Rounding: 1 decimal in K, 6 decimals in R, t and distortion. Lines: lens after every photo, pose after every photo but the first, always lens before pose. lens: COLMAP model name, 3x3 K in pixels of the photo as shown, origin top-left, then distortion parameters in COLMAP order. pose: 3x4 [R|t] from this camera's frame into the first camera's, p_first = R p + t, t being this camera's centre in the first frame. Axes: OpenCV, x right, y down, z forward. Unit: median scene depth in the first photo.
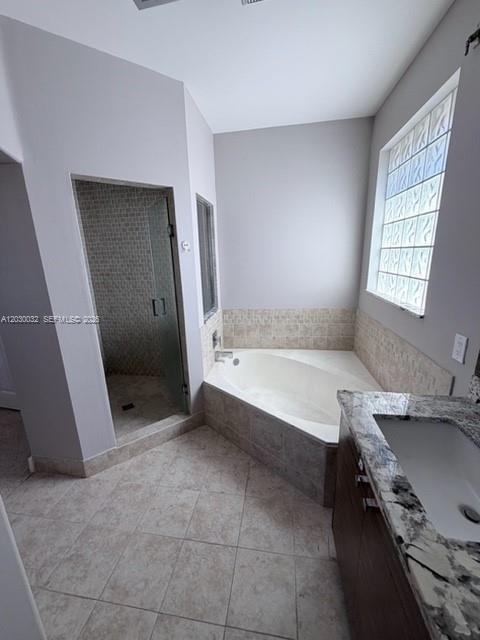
lens RADIAL K [[257.1, 0, 240.3], [0, 257.1, 318.3], [0, 0, 1]] dist [-0.002262, -0.000173]
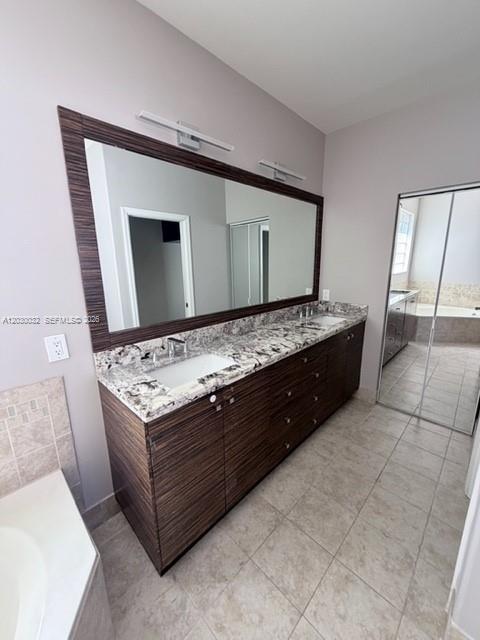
lens RADIAL K [[257.1, 0, 240.7], [0, 257.1, 320.7], [0, 0, 1]] dist [-0.002262, -0.000173]
pose [[-0.813361, -0.094180, 0.574085, -0.305322], [0.174617, 0.901786, 0.395336, -0.251659], [-0.554935, 0.421796, -0.717032, 1.268245]]
